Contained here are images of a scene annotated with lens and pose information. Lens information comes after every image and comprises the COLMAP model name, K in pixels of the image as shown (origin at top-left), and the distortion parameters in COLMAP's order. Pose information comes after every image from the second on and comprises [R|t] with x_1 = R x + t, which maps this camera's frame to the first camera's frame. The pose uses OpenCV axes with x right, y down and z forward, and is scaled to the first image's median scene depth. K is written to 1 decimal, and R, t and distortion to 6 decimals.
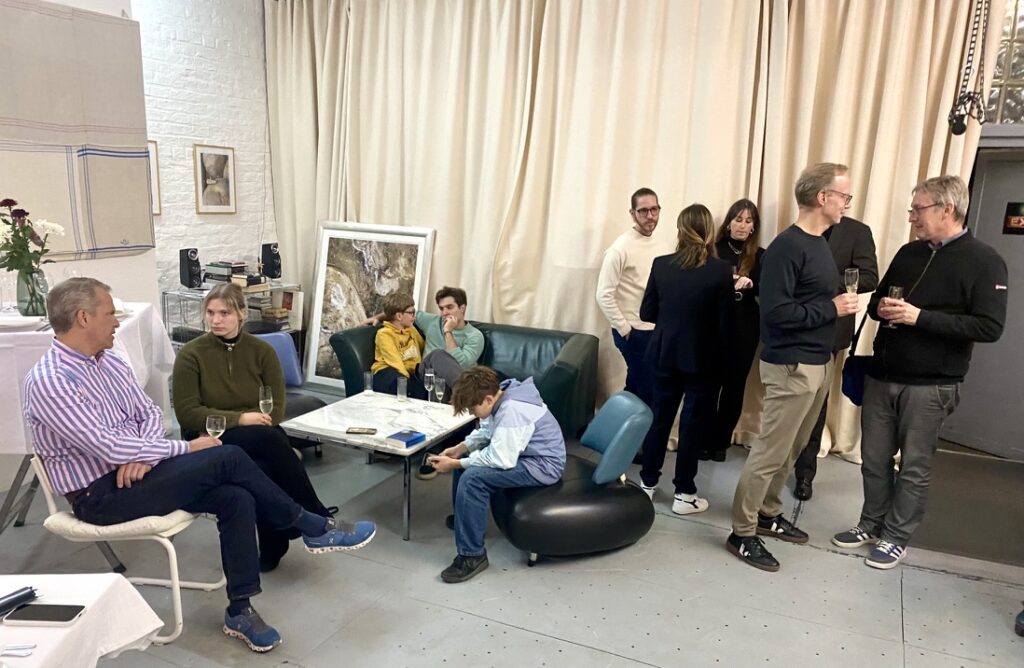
lens RADIAL K [[794.4, 0, 511.2], [0, 794.4, 337.2], [0, 0, 1]] dist [-0.000723, -0.000138]
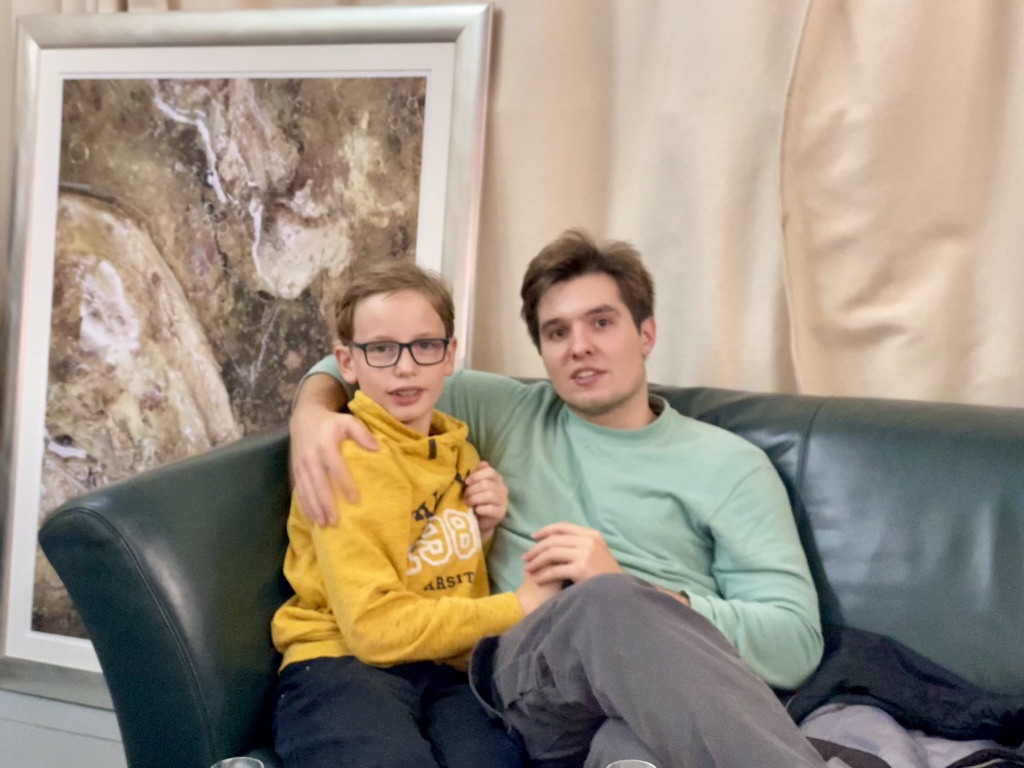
lens RADIAL K [[1578.5, 0, 513.2], [0, 1578.5, 383.9], [0, 0, 1]] dist [-0.033896, 0.000000]
pose [[0.998699, -0.050714, -0.005418, -0.089944], [0.050661, 0.998671, -0.009437, -0.017606], [0.005889, 0.009150, 0.999941, 0.511205]]
